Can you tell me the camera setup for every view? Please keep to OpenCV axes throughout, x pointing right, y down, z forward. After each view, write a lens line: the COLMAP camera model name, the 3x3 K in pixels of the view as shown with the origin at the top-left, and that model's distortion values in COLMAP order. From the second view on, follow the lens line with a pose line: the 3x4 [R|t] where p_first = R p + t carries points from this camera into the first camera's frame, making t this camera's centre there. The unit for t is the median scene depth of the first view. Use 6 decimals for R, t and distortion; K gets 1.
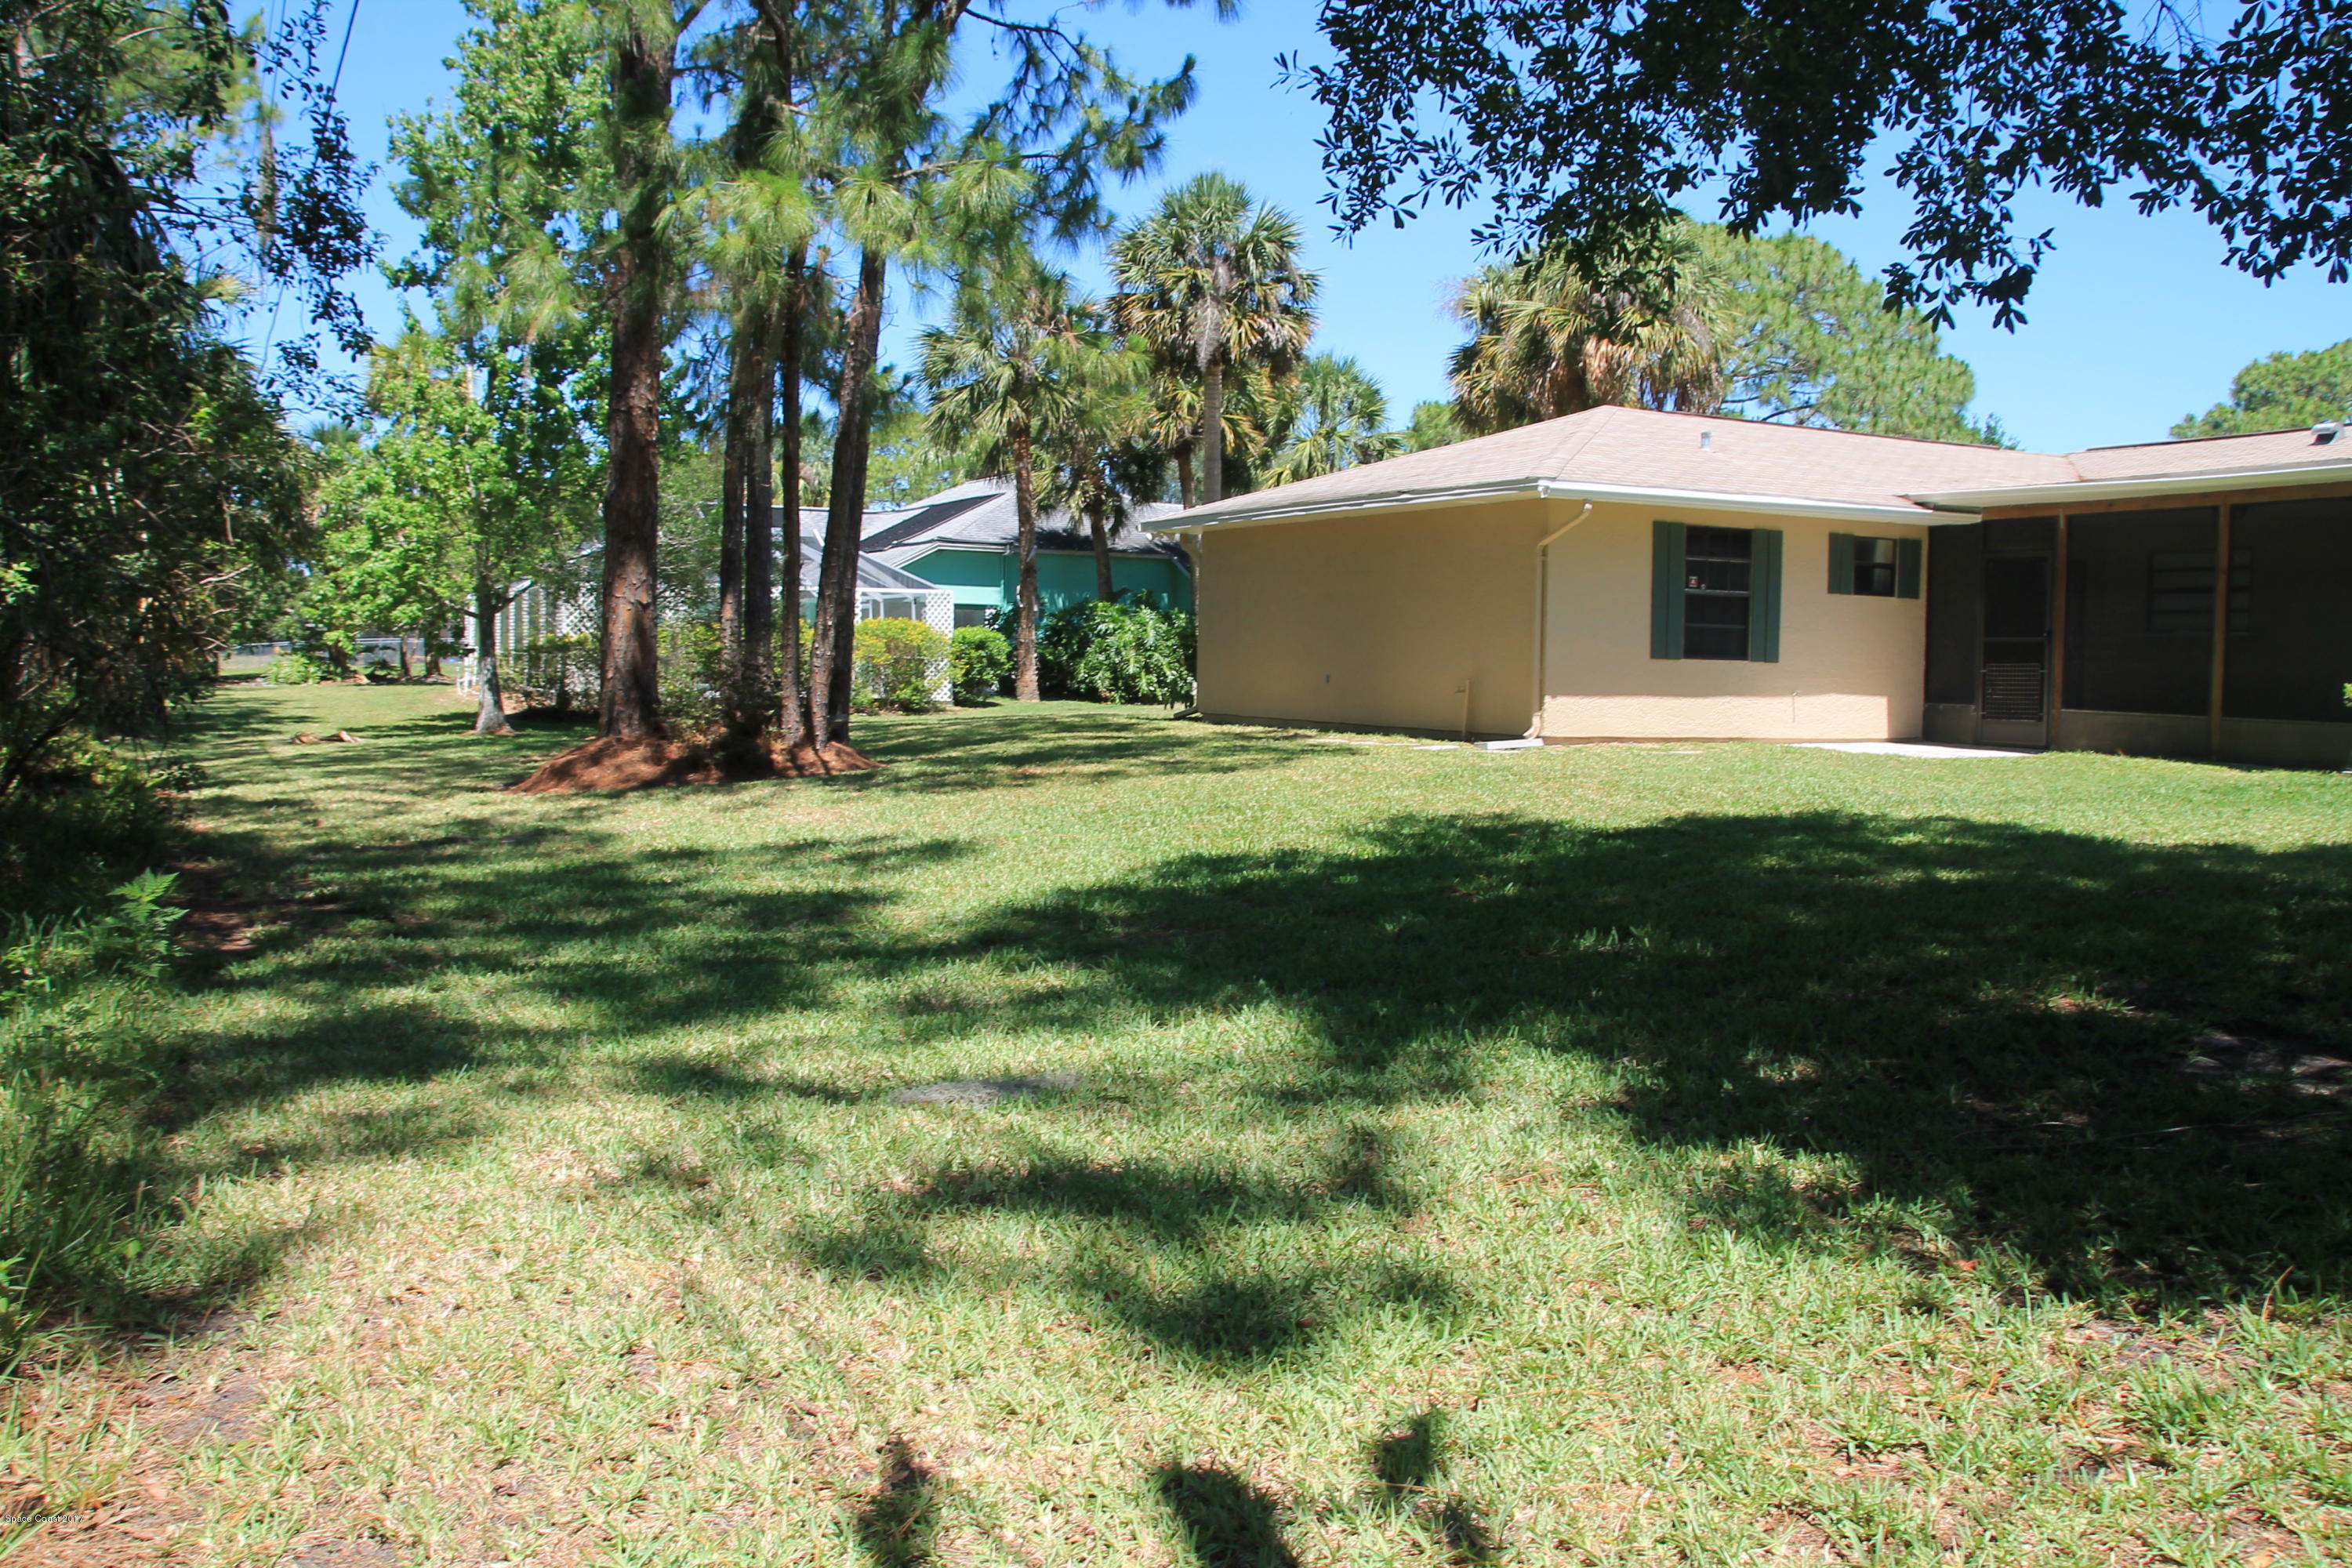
lens RADIAL K [[2029.6, 0, 1176.0], [0, 2029.6, 784.0], [0, 0, 1]] dist [-0.146676, 0.168278]
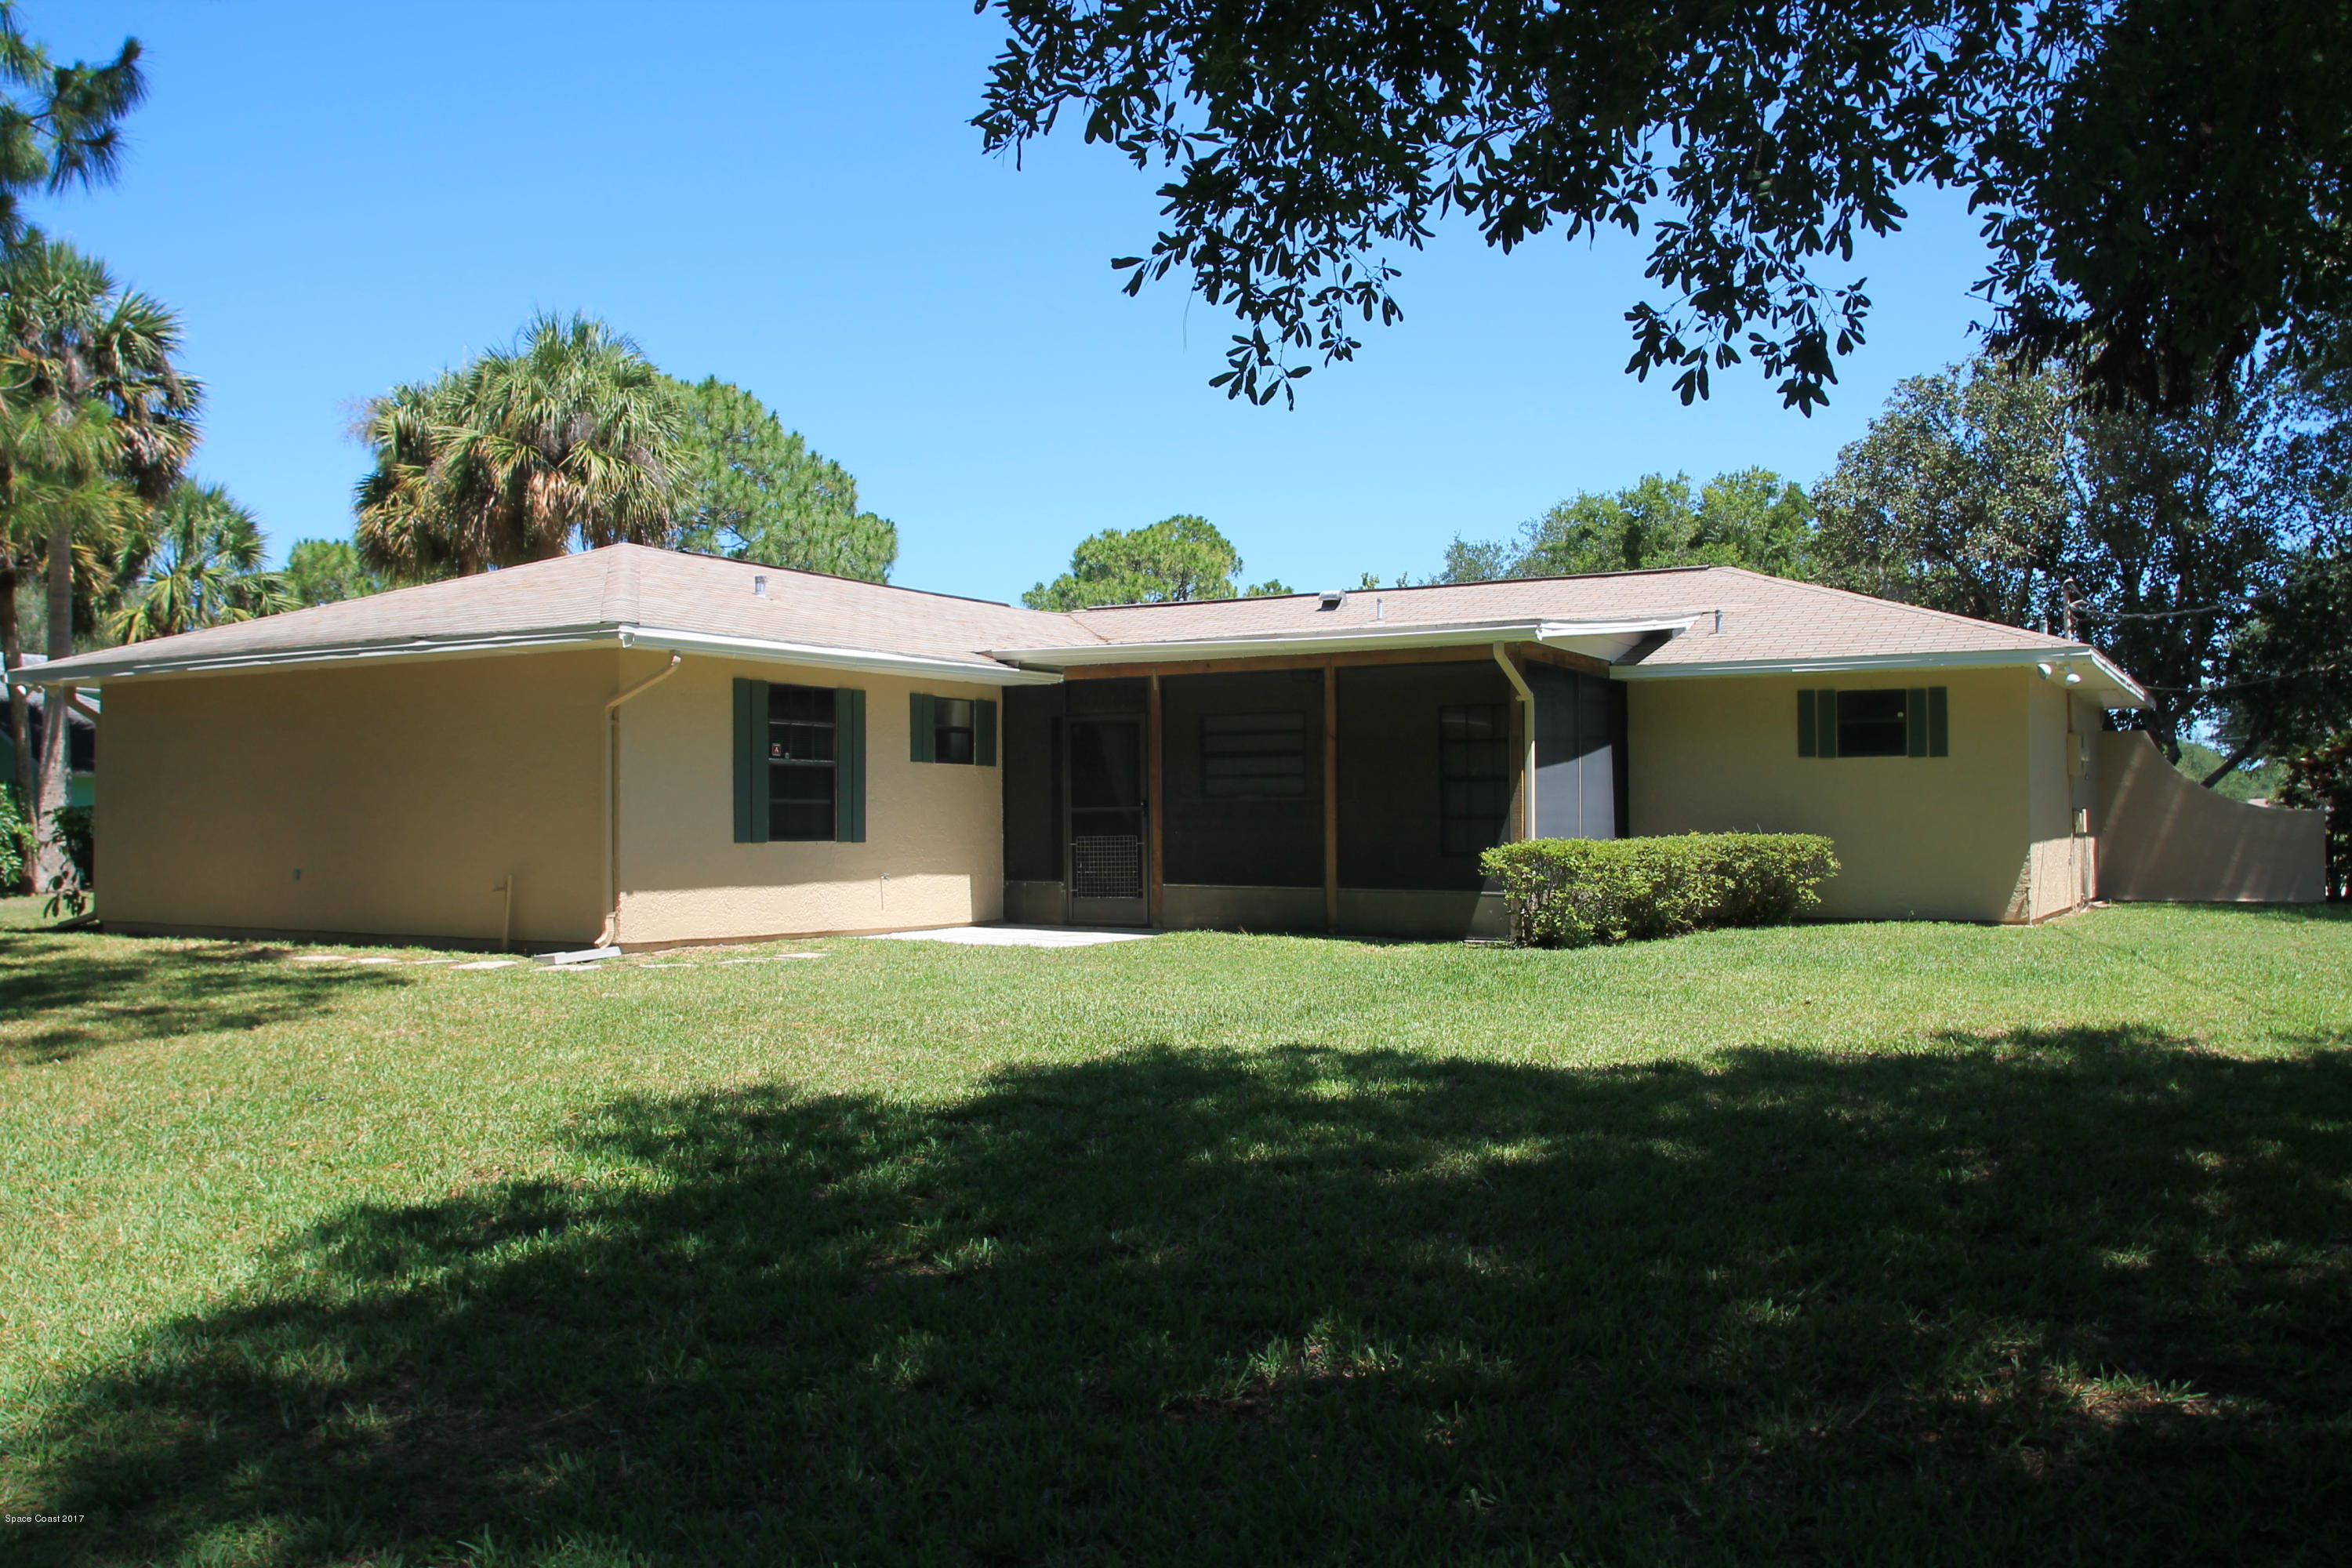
lens RADIAL K [[2029.6, 0, 1176.0], [0, 2029.6, 784.0], [0, 0, 1]] dist [-0.146676, 0.168278]
pose [[0.841961, -0.008513, 0.539471, -0.034301], [0.050652, 0.996707, -0.063326, -0.013795], [-0.537156, 0.080643, 0.839619, 0.113107]]
